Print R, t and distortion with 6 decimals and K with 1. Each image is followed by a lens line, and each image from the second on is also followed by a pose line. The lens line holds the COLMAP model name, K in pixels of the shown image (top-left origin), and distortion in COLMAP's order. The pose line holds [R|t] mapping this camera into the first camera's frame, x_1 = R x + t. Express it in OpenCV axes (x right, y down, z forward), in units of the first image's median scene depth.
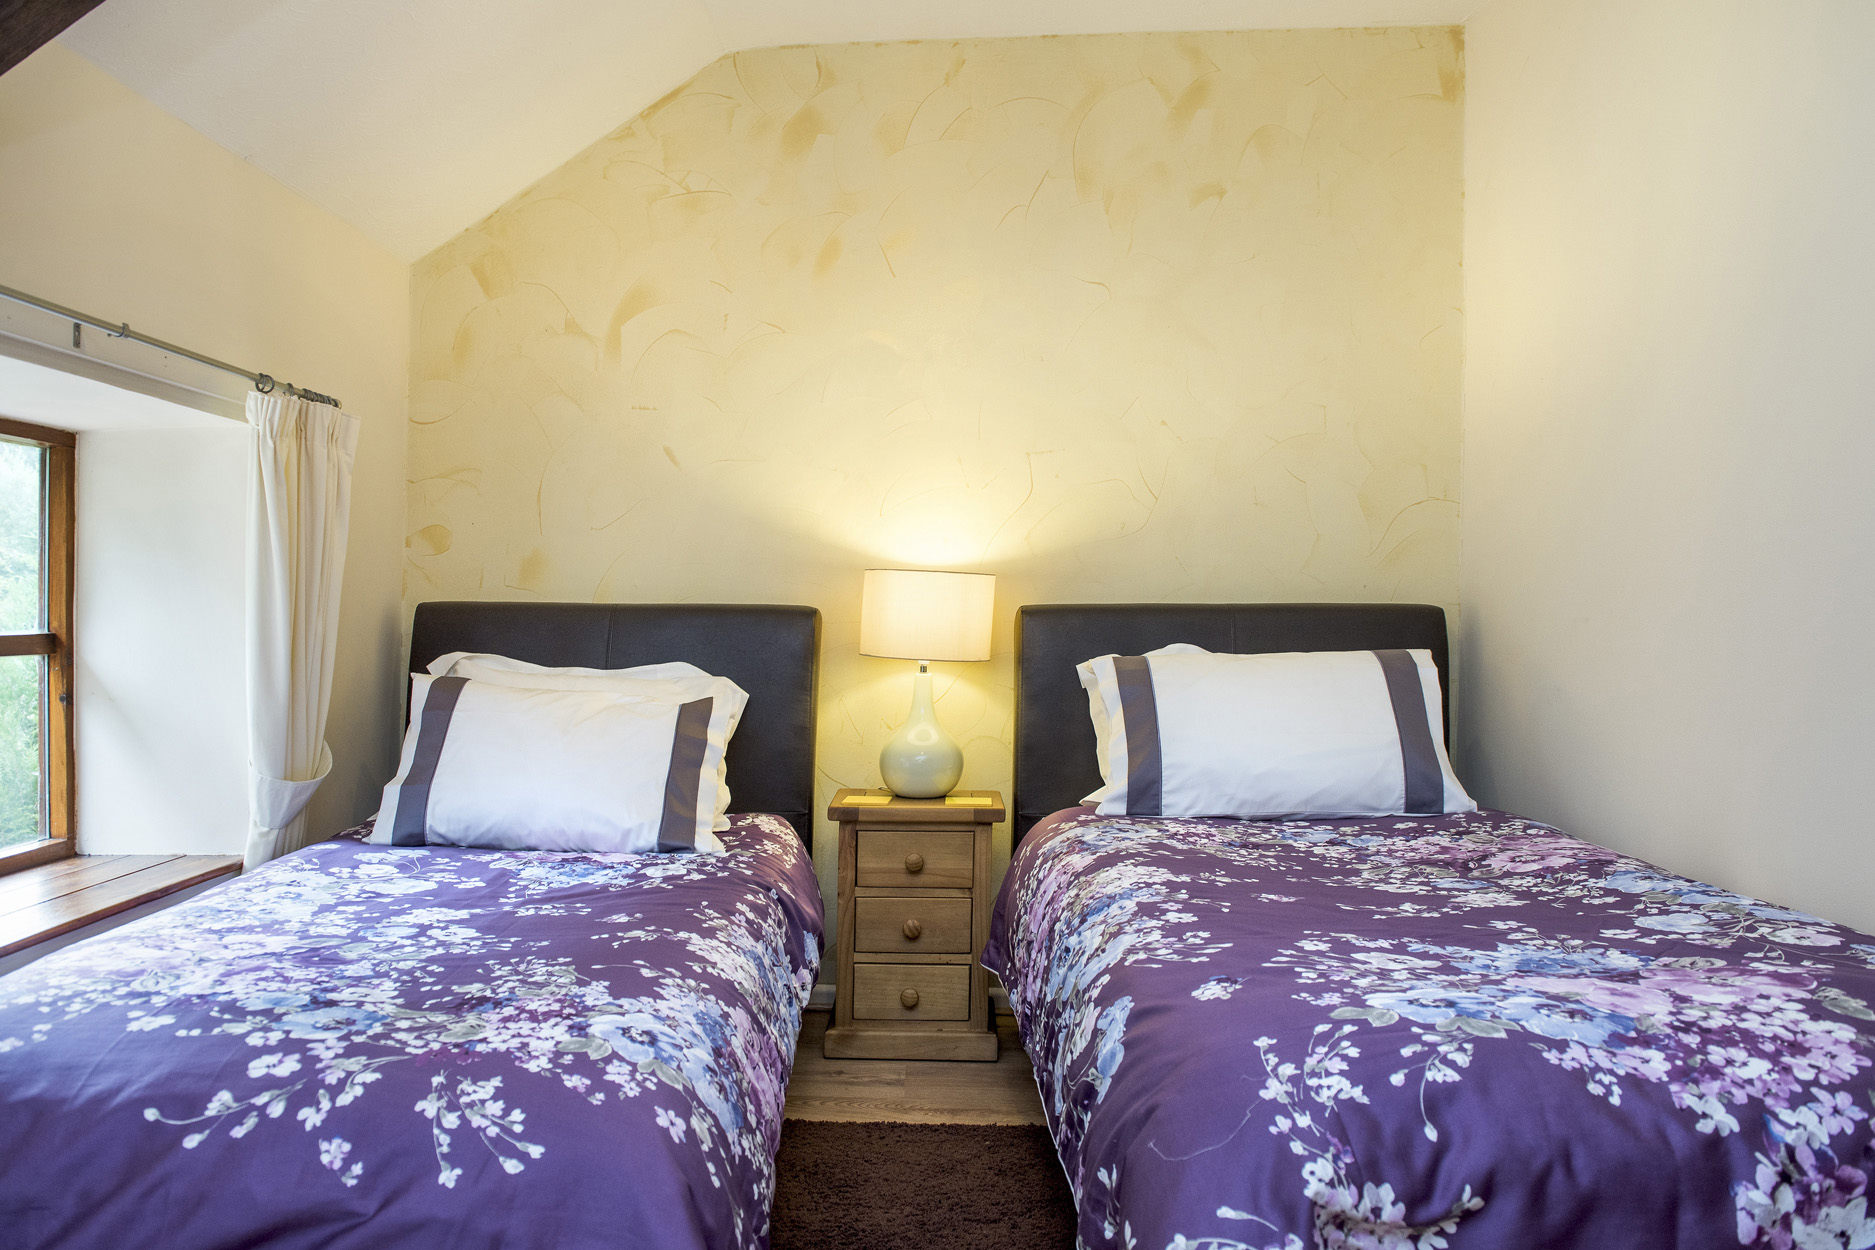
lens RADIAL K [[1306.8, 0, 937.5], [0, 1306.8, 625.0], [0, 0, 1]] dist [-0.042766, -0.005420]
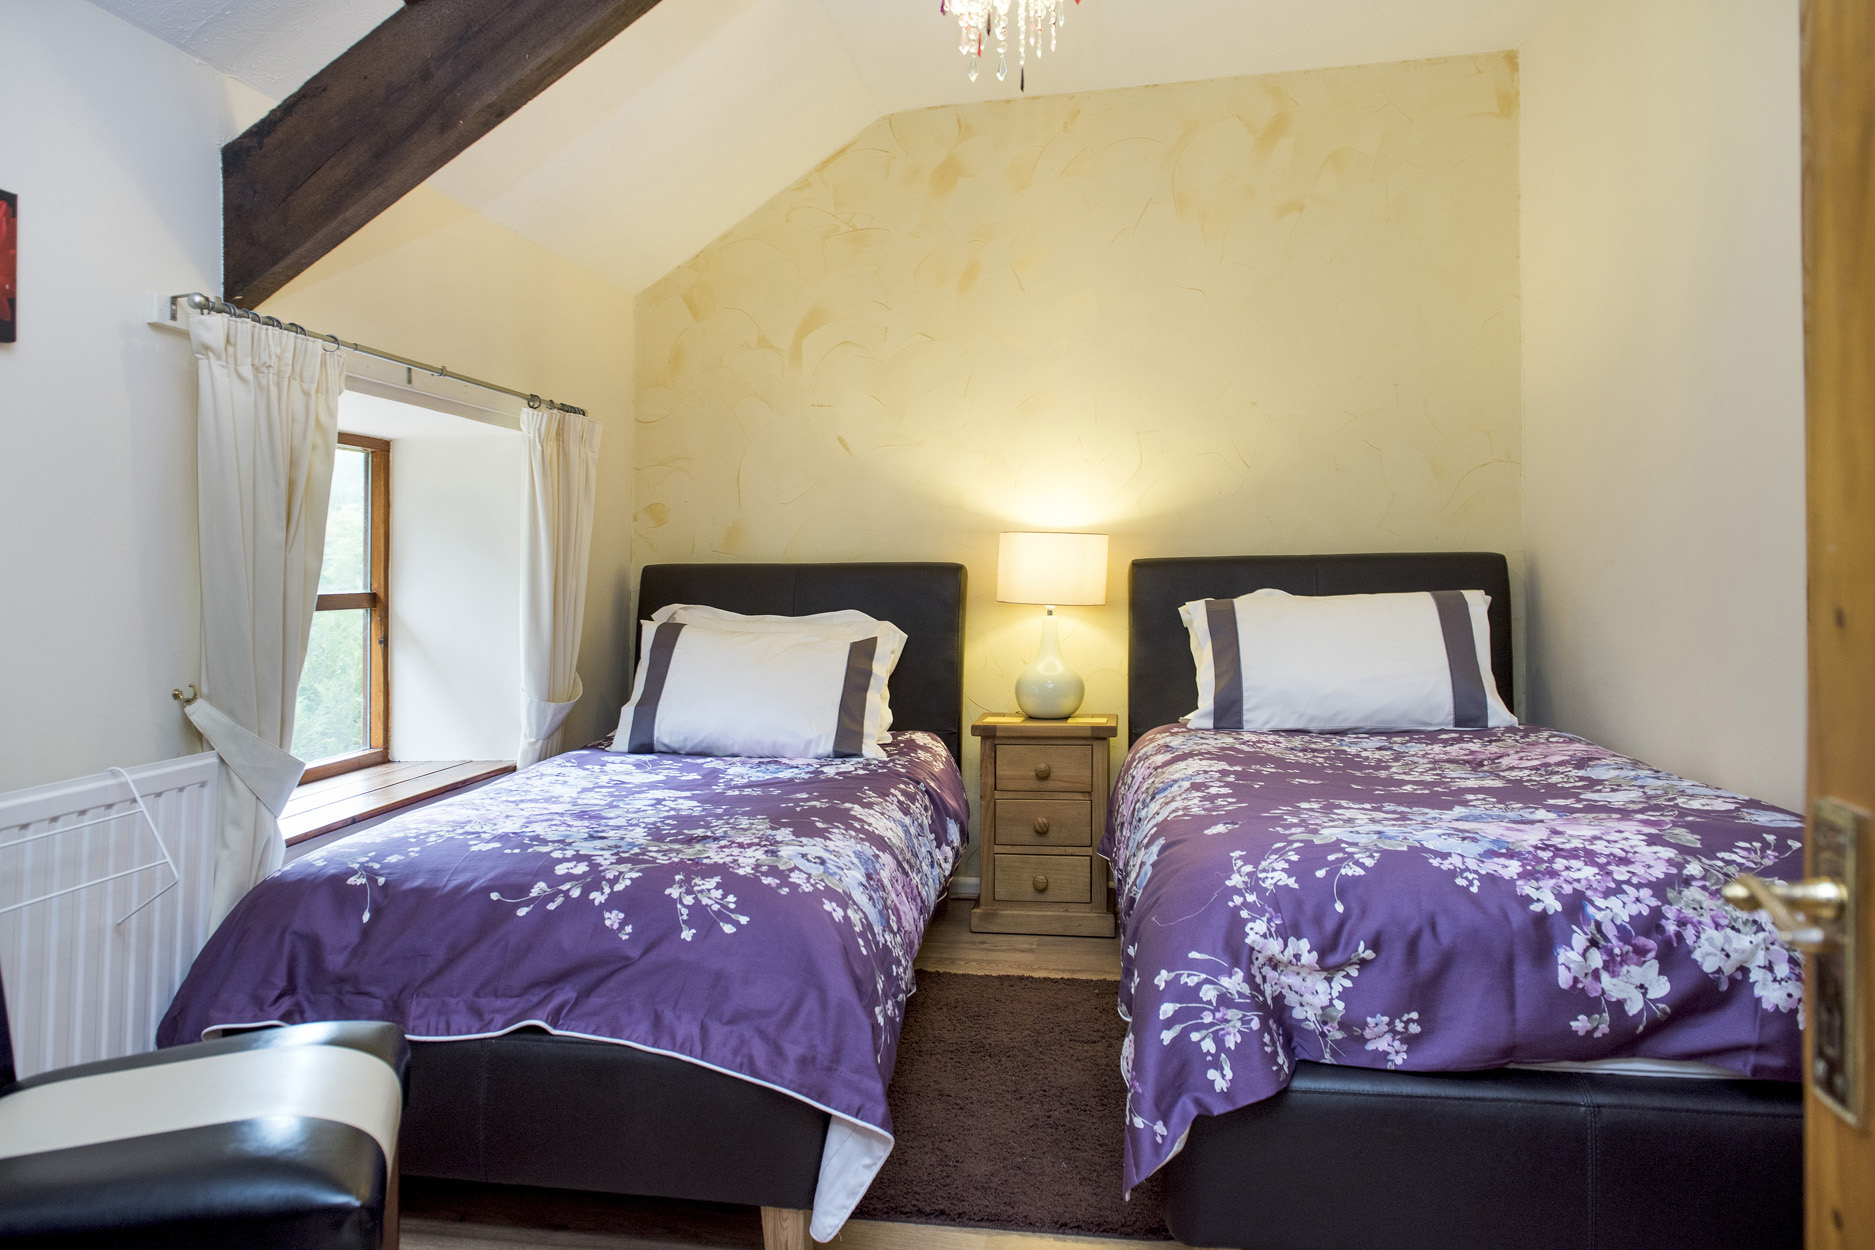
lens RADIAL K [[1294.3, 0, 1042.3], [0, 1294.3, 523.3], [0, 0, 1]] dist [-0.000259, -0.000065]
pose [[0.997930, -0.020002, -0.061117, 0.085220], [0.017097, 0.998716, -0.047679, 0.011655], [0.061992, 0.046535, 0.996991, -0.310626]]
